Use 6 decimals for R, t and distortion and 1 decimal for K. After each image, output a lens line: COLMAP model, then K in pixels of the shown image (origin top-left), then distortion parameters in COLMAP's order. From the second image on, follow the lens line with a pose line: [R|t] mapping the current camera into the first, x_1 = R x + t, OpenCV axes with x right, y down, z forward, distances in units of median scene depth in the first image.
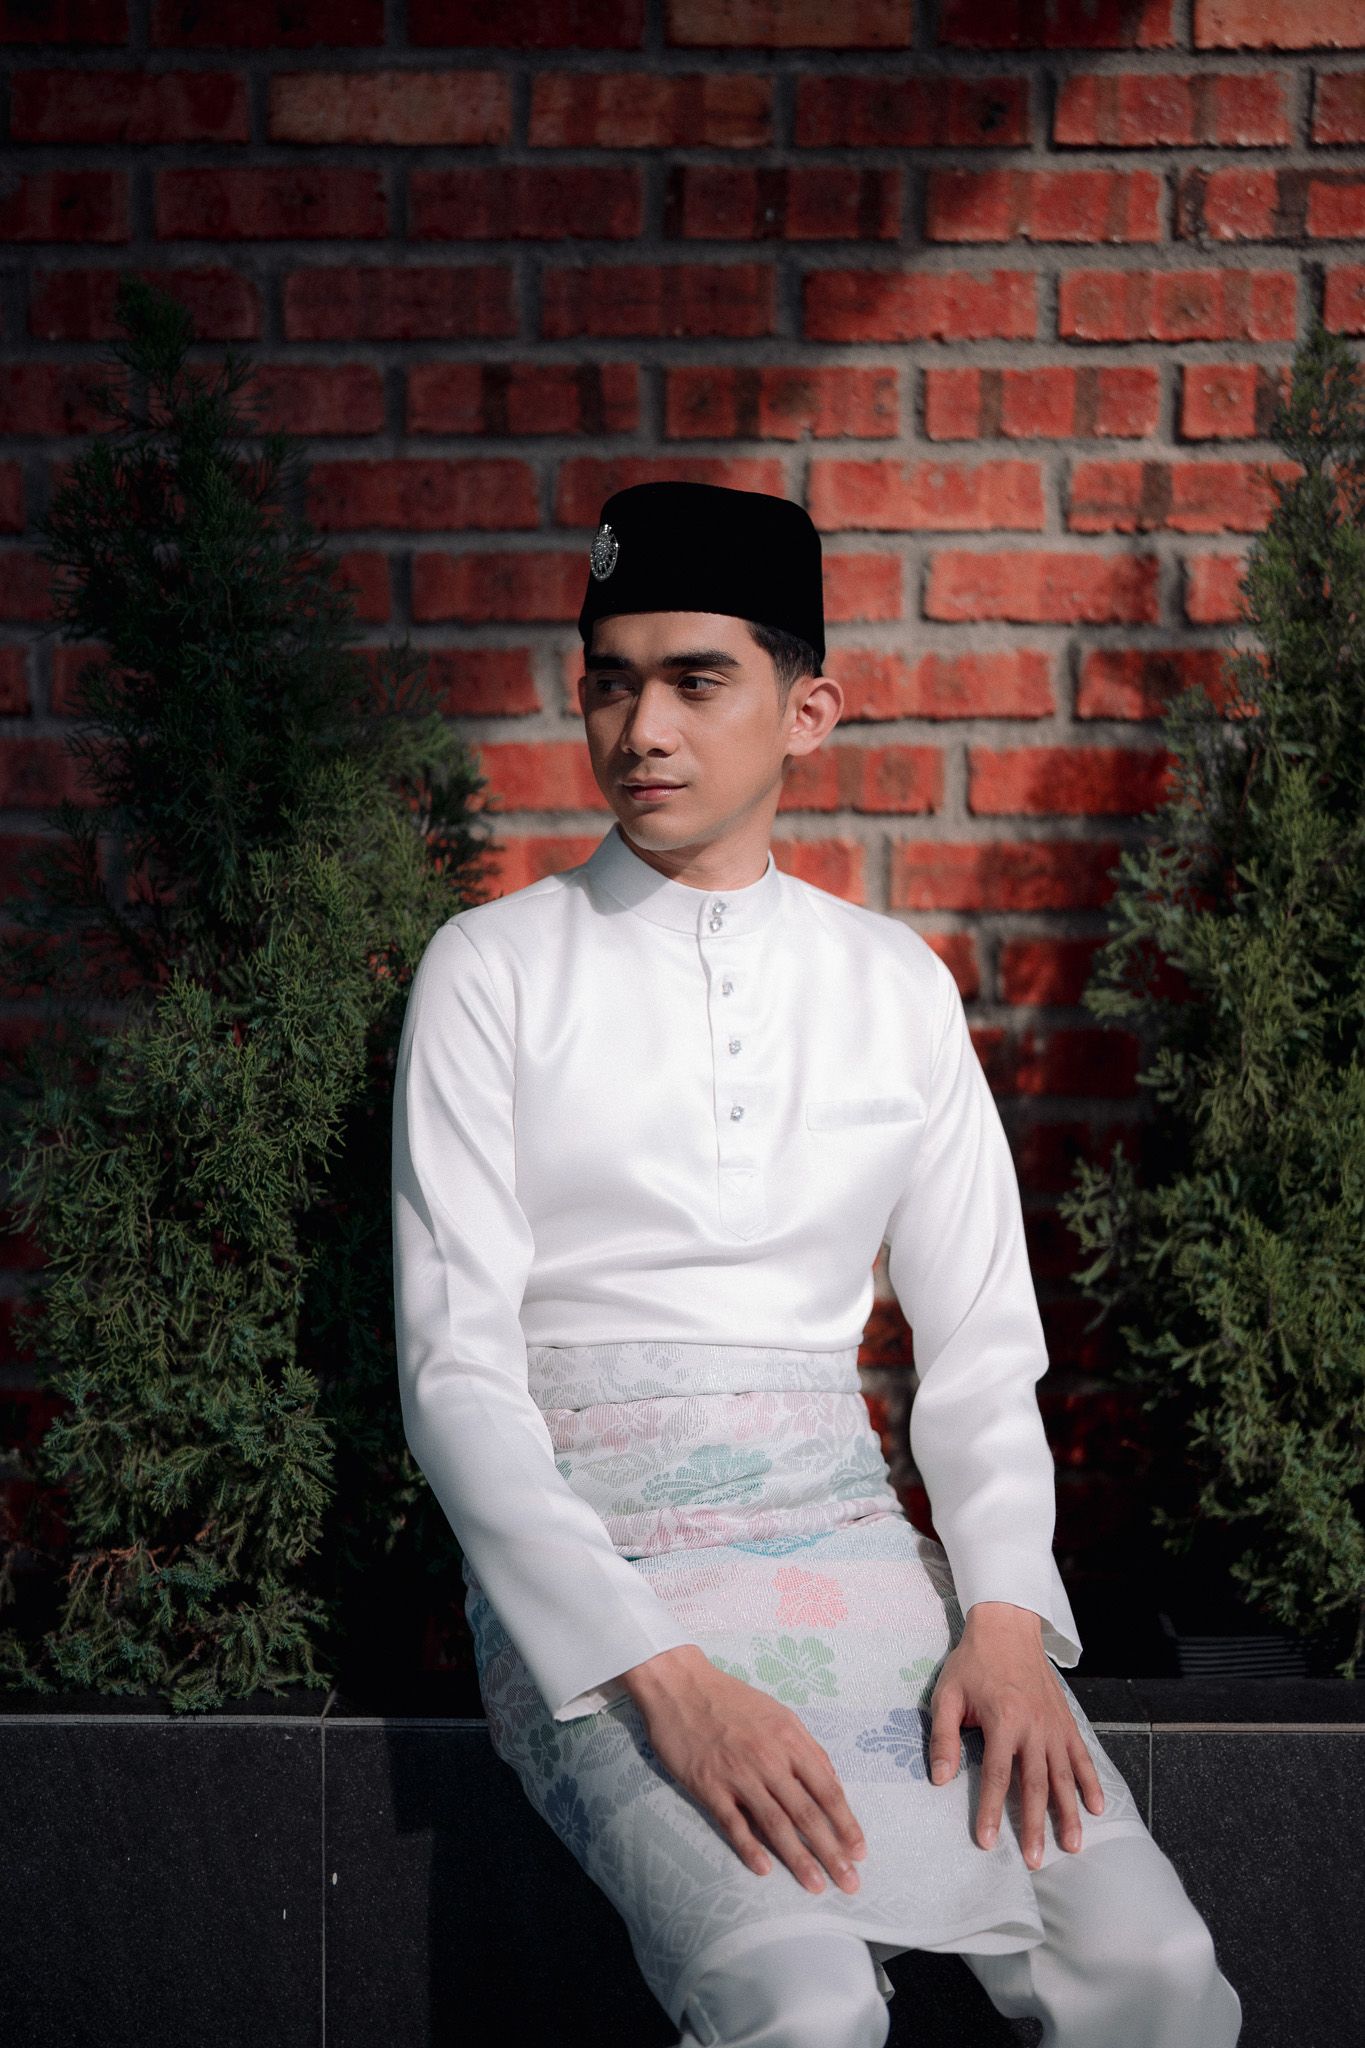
lens RADIAL K [[2760.1, 0, 692.0], [0, 2760.1, 1024.2], [0, 0, 1]] dist [0.253492, 0.027920]
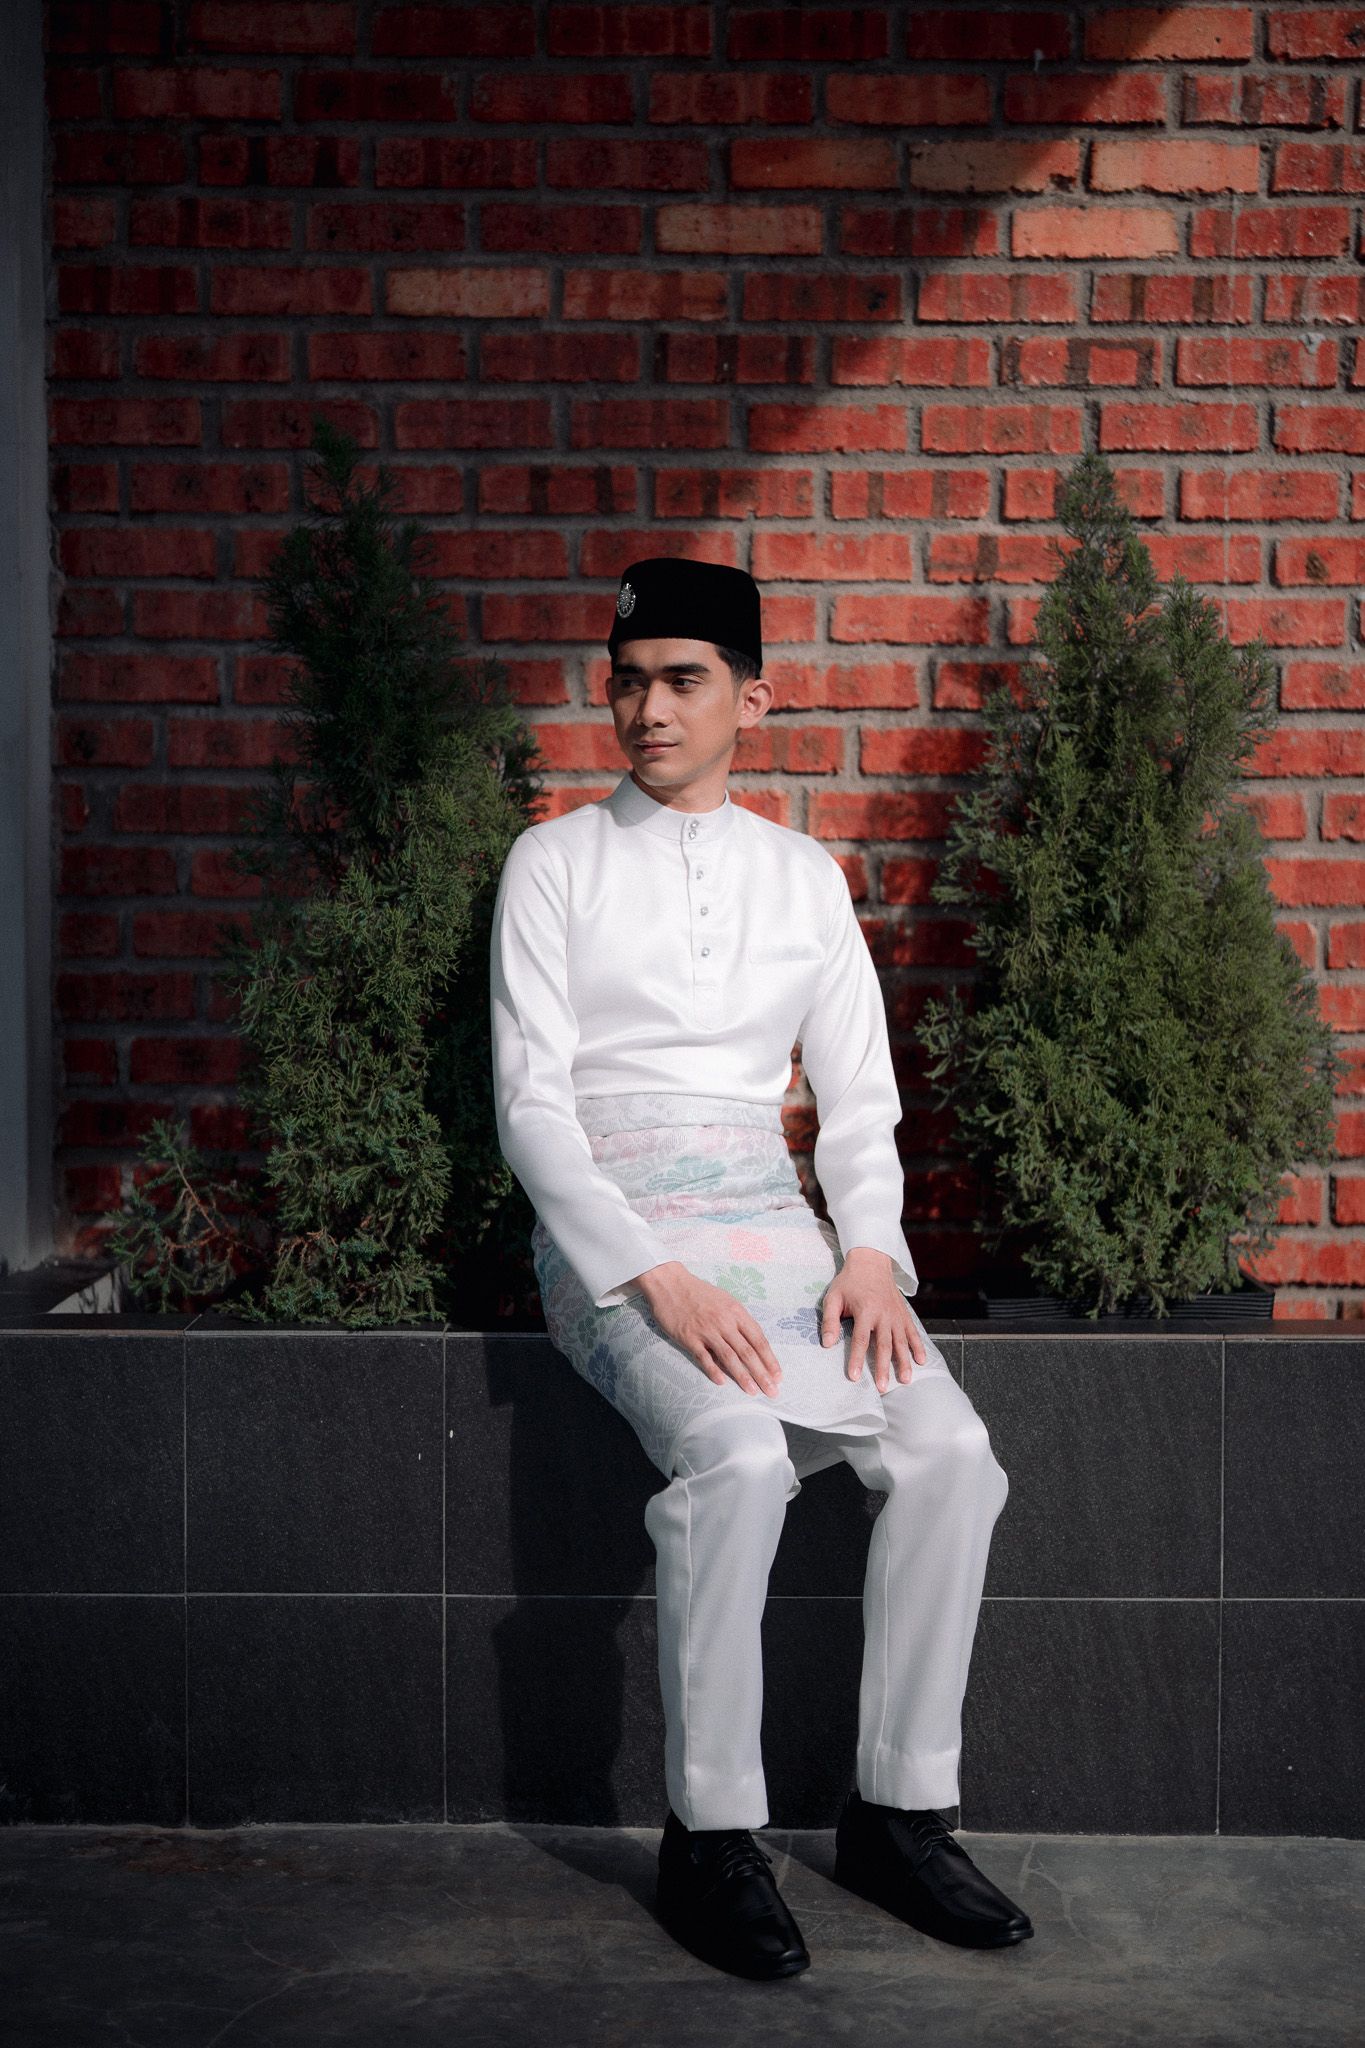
lens RADIAL K [[3522.9, 0, 672.9], [0, 3522.9, 1022.5], [0, 0, 1]] dist [0.631250, -0.003183]
pose [[0.999878, 0.002201, 0.015436, -0.031390], [-0.001739, 0.999551, -0.029917, 0.124241], [-0.015495, 0.029886, 0.999433, -0.962866]]
